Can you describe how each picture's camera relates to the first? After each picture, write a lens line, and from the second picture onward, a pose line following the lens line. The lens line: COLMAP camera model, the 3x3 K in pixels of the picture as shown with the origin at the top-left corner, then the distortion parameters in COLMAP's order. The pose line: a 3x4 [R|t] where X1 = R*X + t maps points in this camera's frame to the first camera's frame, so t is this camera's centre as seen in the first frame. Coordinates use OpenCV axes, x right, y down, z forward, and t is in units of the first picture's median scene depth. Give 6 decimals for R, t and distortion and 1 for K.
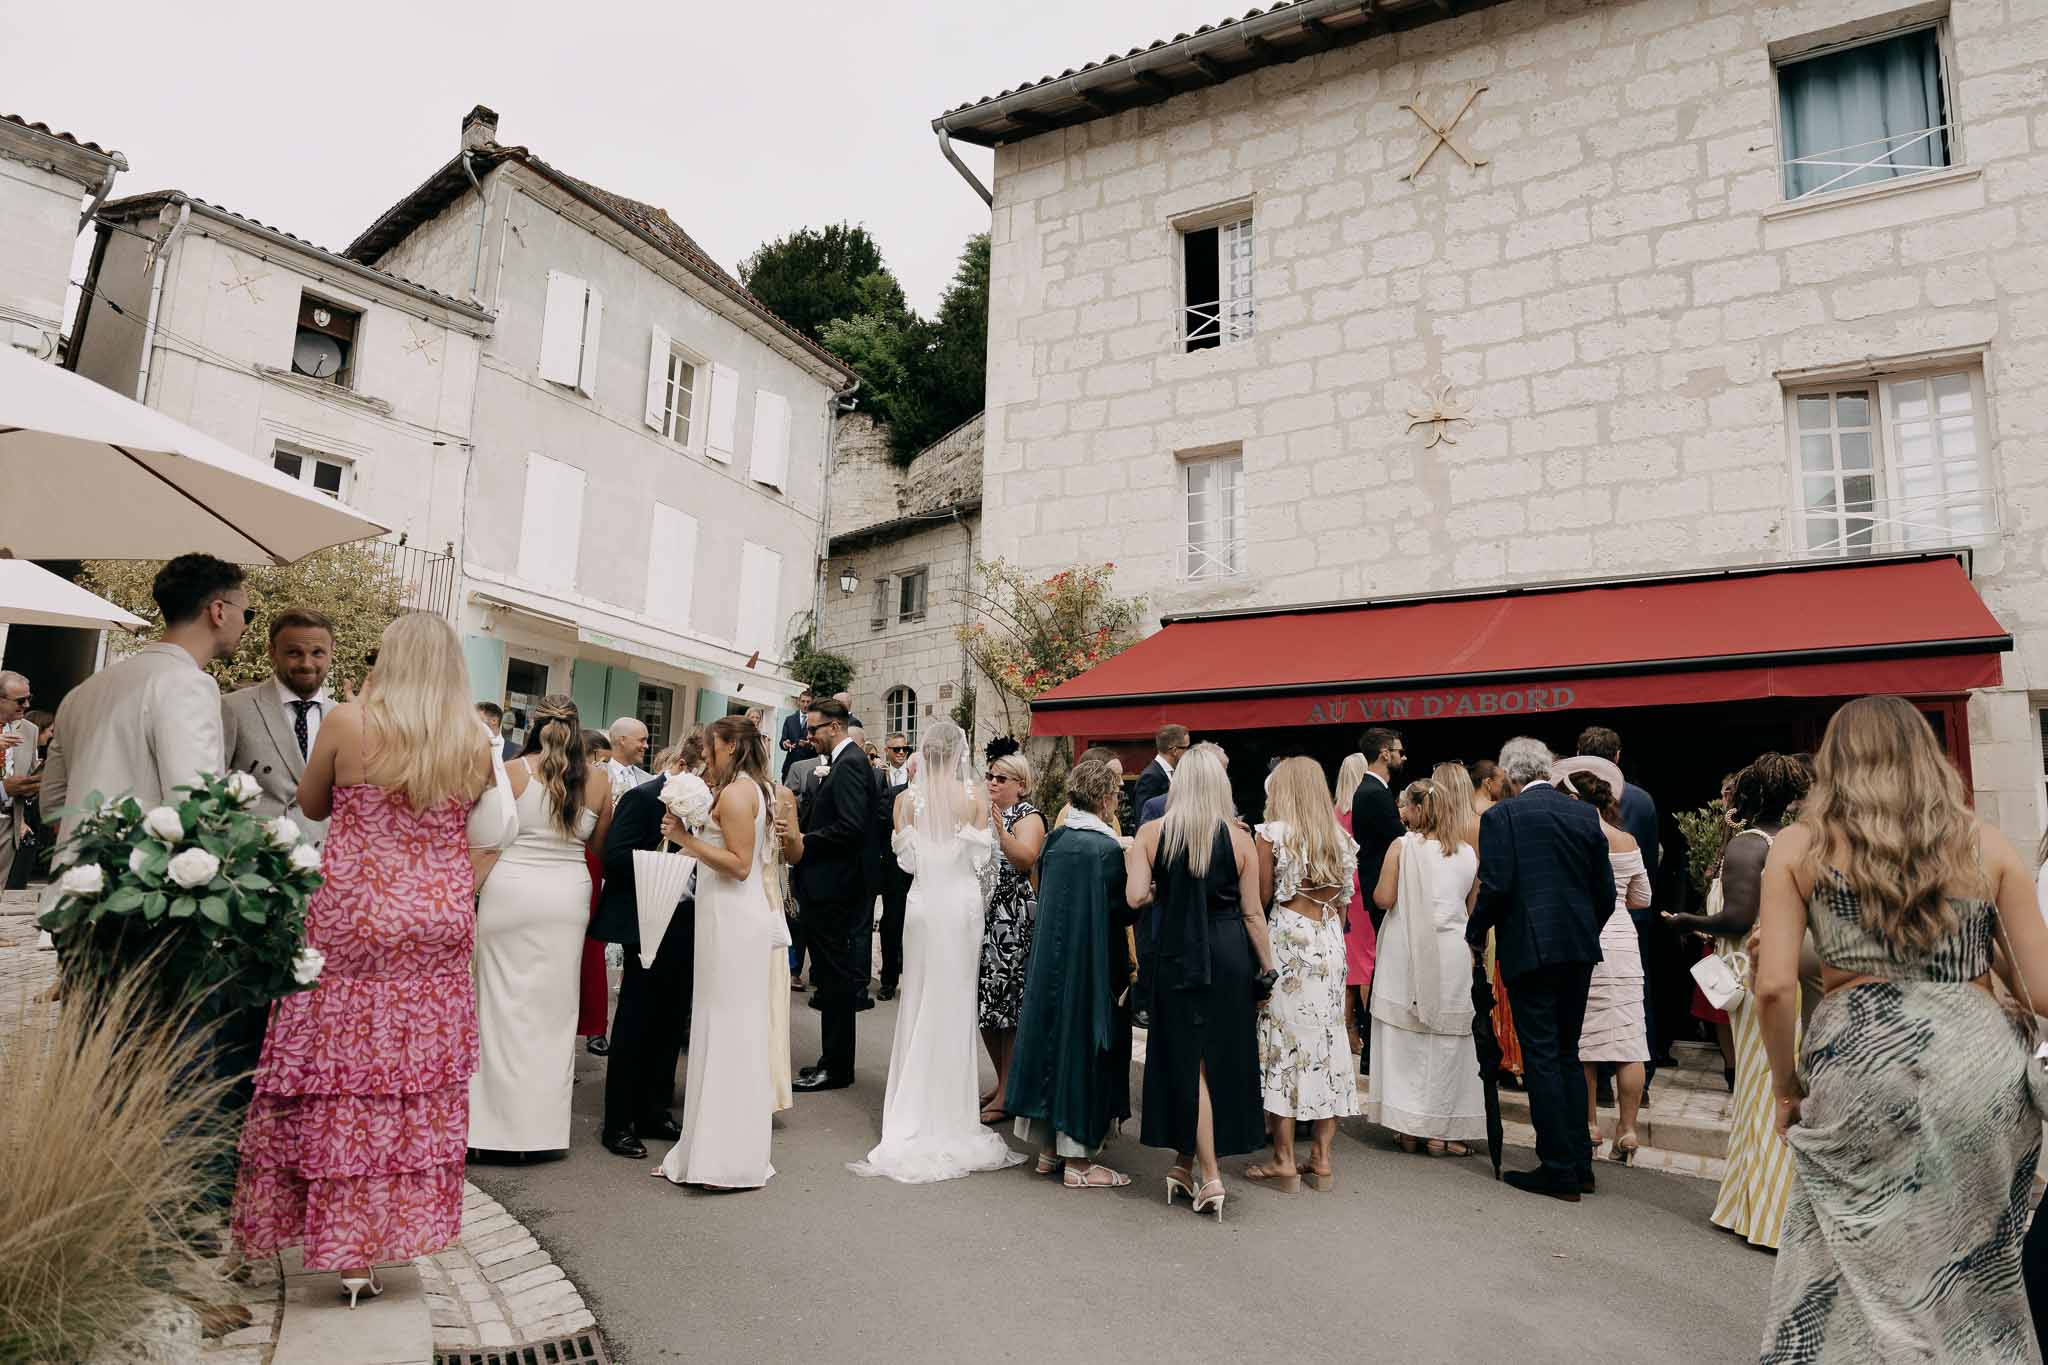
lens RADIAL K [[1411.1, 0, 1024.5], [0, 1411.1, 679.4], [0, 0, 1]] dist [0.004158, -0.000031]
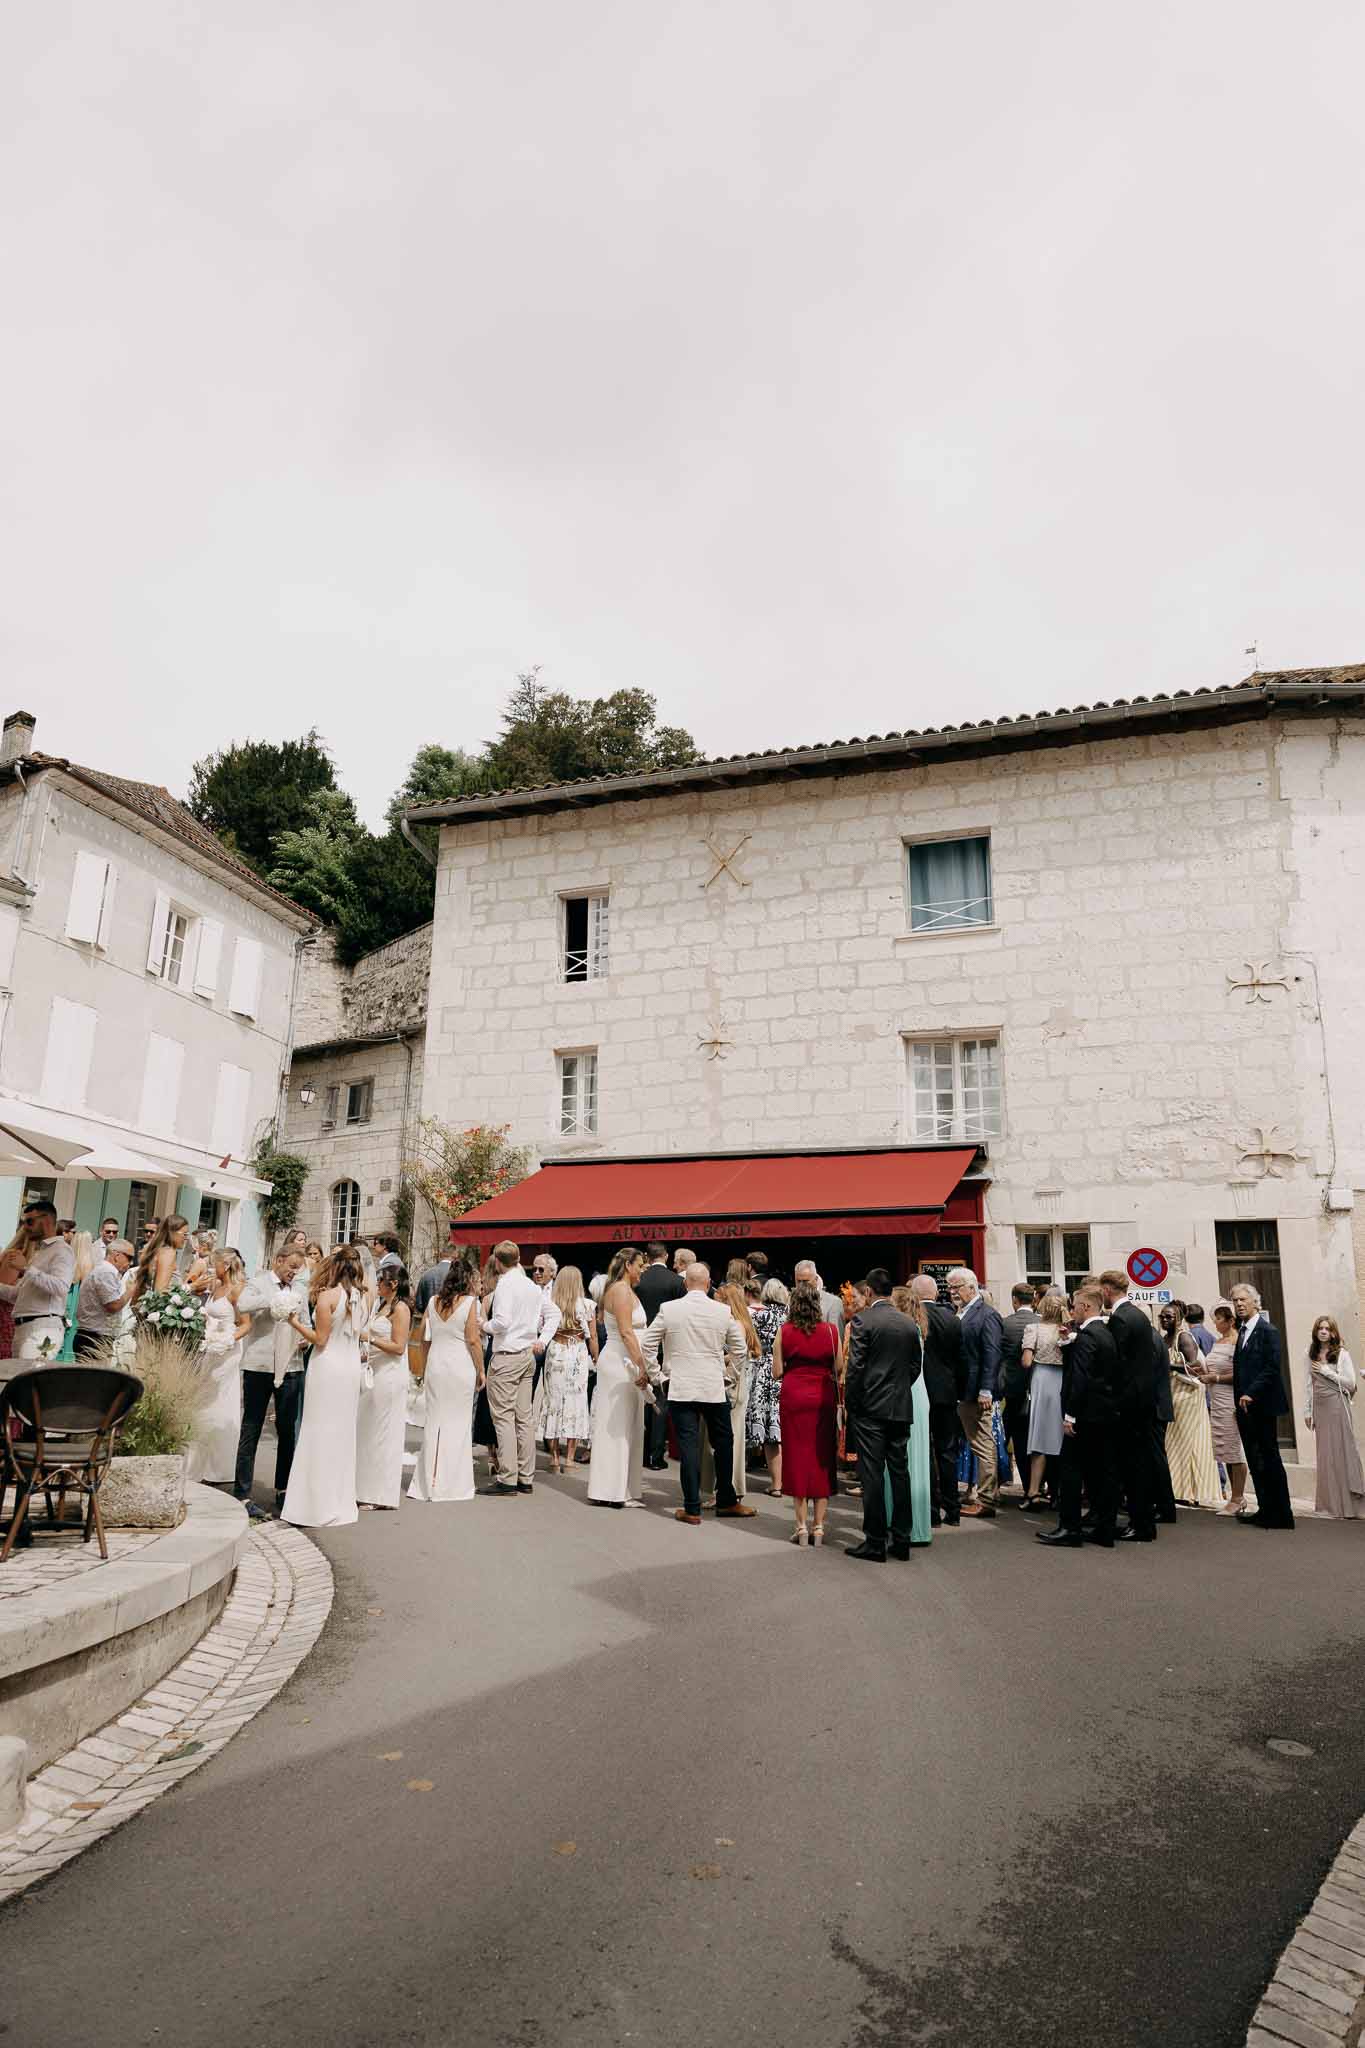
lens RADIAL K [[1411.1, 0, 684.3], [0, 1411.1, 1029.6], [0, 0, 1]] dist [0.004158, -0.000031]
pose [[0.987314, 0.030775, 0.155771, 0.007765], [-0.017269, 0.996030, -0.087327, -0.052653], [-0.157840, 0.083529, 0.983926, -0.506361]]
